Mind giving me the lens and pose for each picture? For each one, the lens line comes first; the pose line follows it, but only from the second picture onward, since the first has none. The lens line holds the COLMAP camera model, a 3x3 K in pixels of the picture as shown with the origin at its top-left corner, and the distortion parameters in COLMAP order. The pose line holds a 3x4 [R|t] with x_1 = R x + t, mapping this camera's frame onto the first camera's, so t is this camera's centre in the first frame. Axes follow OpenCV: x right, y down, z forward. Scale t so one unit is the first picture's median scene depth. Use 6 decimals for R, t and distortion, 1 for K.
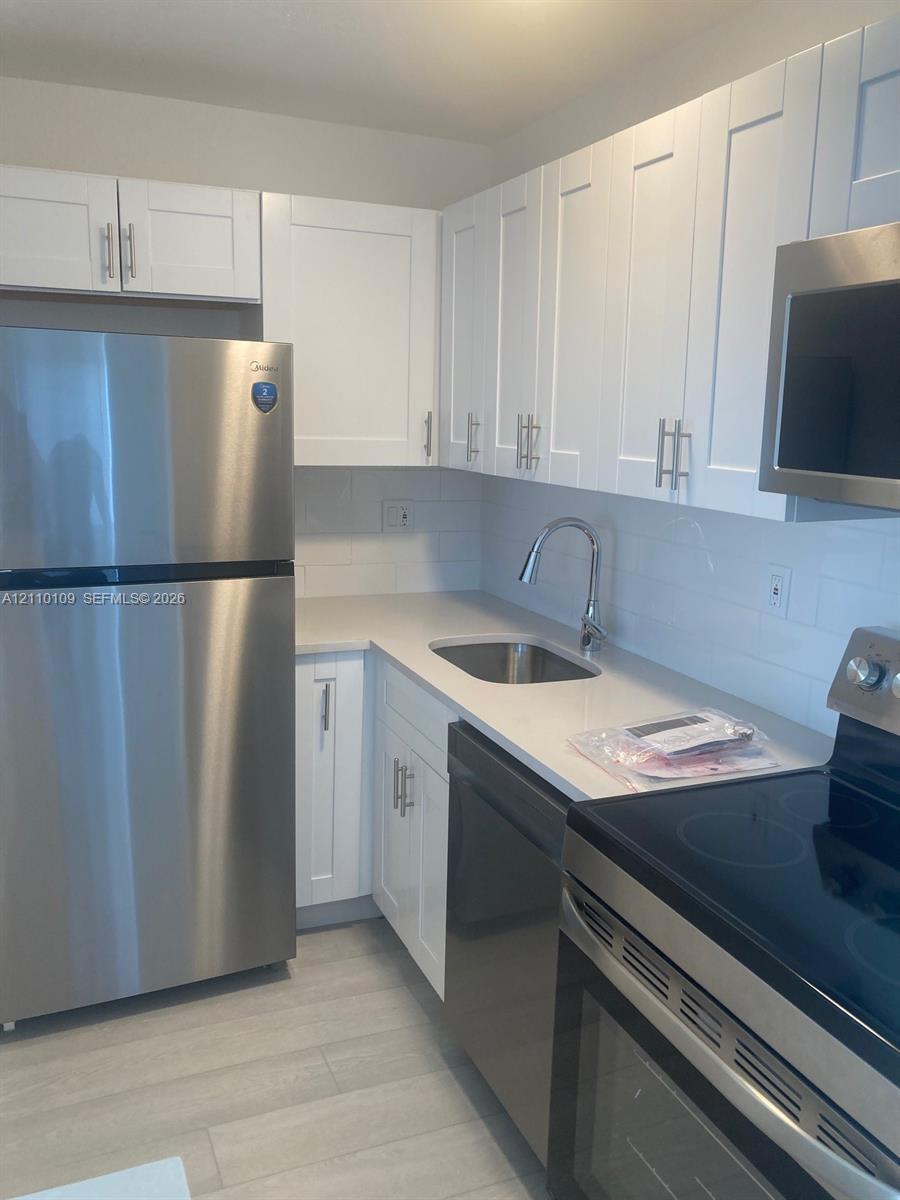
lens RADIAL K [[973.1, 0, 441.3], [0, 973.1, 596.5], [0, 0, 1]] dist [-0.005895, -0.030578]
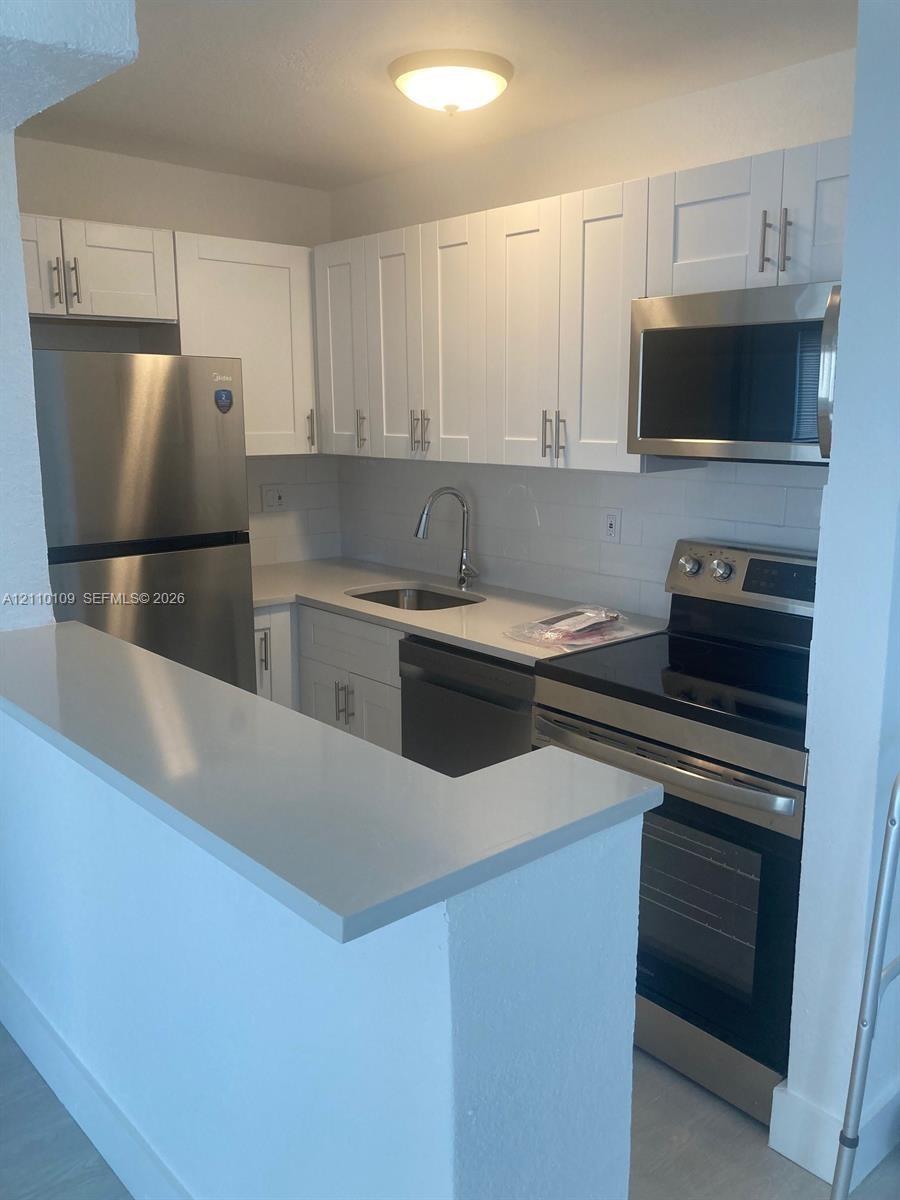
lens RADIAL K [[973.1, 0, 457.5], [0, 973.1, 603.2], [0, 0, 1]] dist [-0.005895, -0.030578]
pose [[0.946930, -0.087761, 0.309228, -0.290576], [0.083788, 0.996141, 0.026134, 0.045320], [-0.310328, 0.001162, 0.950629, -0.277103]]
